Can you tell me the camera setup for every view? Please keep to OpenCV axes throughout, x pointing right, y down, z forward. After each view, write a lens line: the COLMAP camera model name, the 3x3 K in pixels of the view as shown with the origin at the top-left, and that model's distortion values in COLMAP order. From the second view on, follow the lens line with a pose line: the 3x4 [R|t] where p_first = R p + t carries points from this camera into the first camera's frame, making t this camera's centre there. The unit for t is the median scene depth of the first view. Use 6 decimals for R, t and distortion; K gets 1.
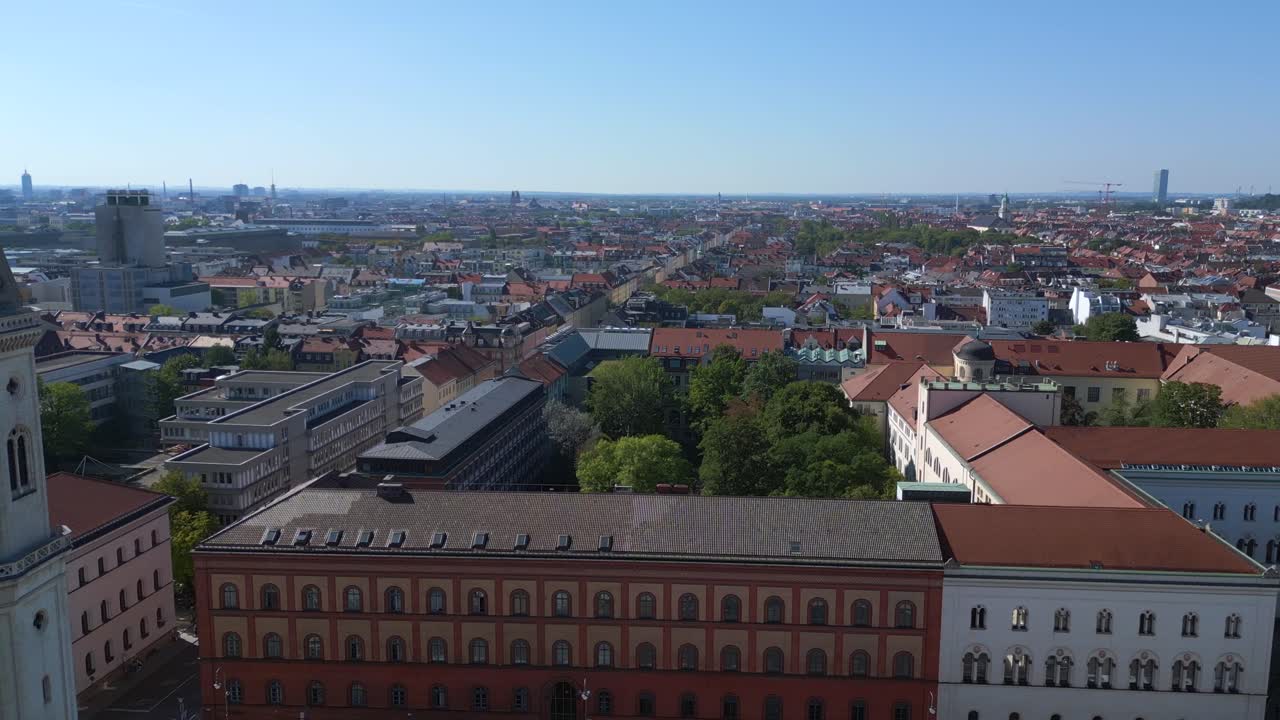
lens RADIAL K [[1028.1, 0, 652.7], [0, 1028.1, 362.6], [0, 0, 1]] dist [0.100148, -0.080247]
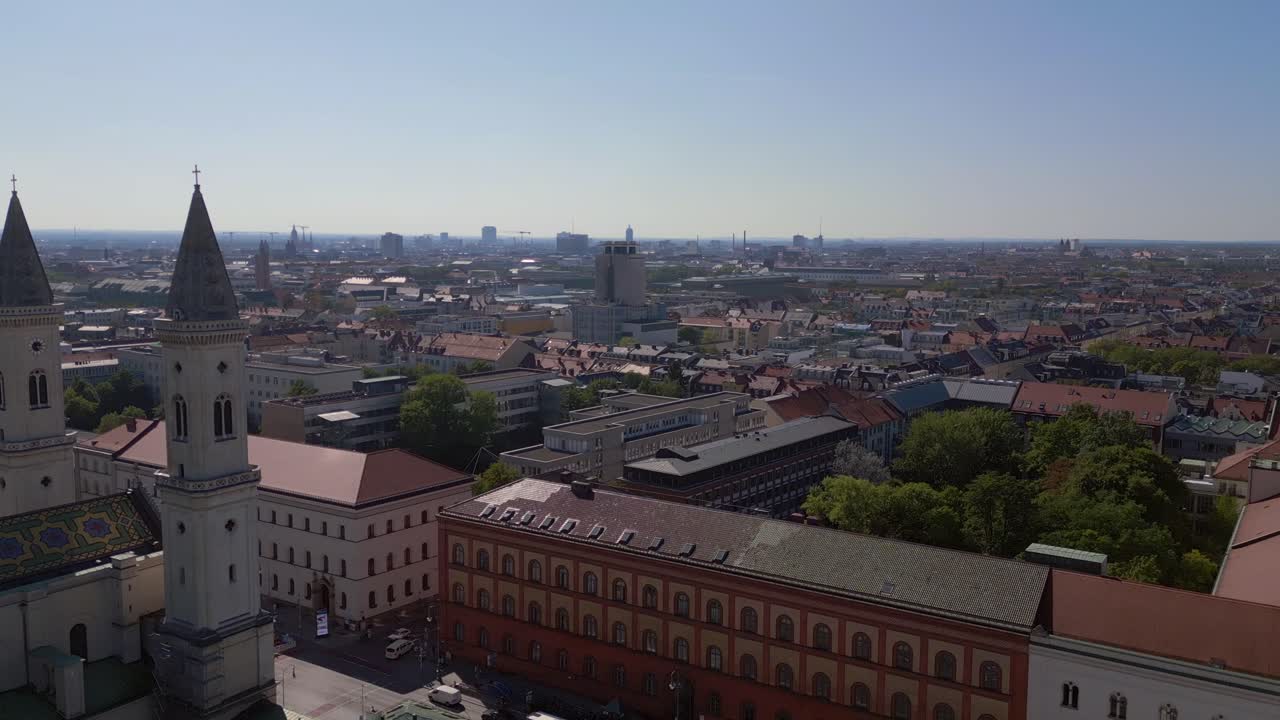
lens RADIAL K [[1028.1, 0, 643.7], [0, 1028.1, 352.6], [0, 0, 1]] dist [0.100148, -0.080247]
pose [[0.875266, 0.053529, -0.480670, 0.283648], [-0.080218, 0.996158, -0.035135, 0.002633], [0.476942, 0.069311, 0.876198, -0.015173]]
